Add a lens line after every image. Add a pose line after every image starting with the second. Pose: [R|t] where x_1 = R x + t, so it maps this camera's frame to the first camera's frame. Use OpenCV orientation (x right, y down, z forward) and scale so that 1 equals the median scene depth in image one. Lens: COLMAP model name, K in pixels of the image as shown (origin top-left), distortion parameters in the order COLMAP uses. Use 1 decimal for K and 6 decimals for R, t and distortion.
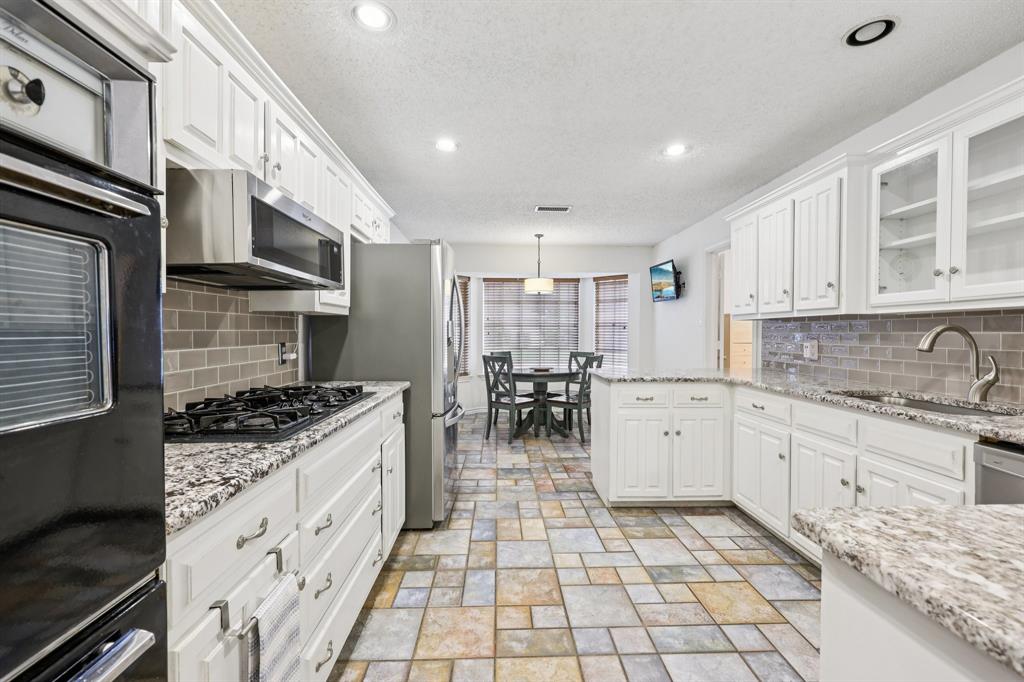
lens RADIAL K [[442.3, 0, 509.5], [0, 442.3, 342.0], [0, 0, 1]] dist [0.008934, 0.000010]
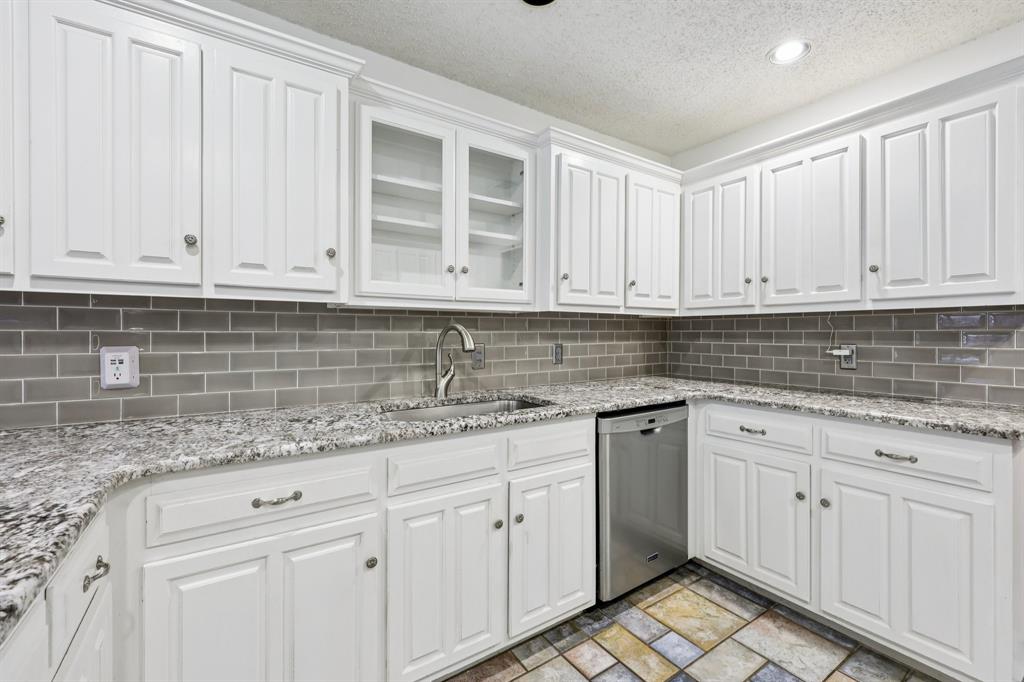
lens RADIAL K [[442.3, 0, 544.5], [0, 442.3, 328.7], [0, 0, 1]] dist [0.008934, 0.000010]
pose [[-0.556638, -0.001984, 0.830753, 0.054131], [0.011862, 0.999876, 0.010336, -0.030947], [-0.830670, 0.015608, -0.556546, 1.217488]]
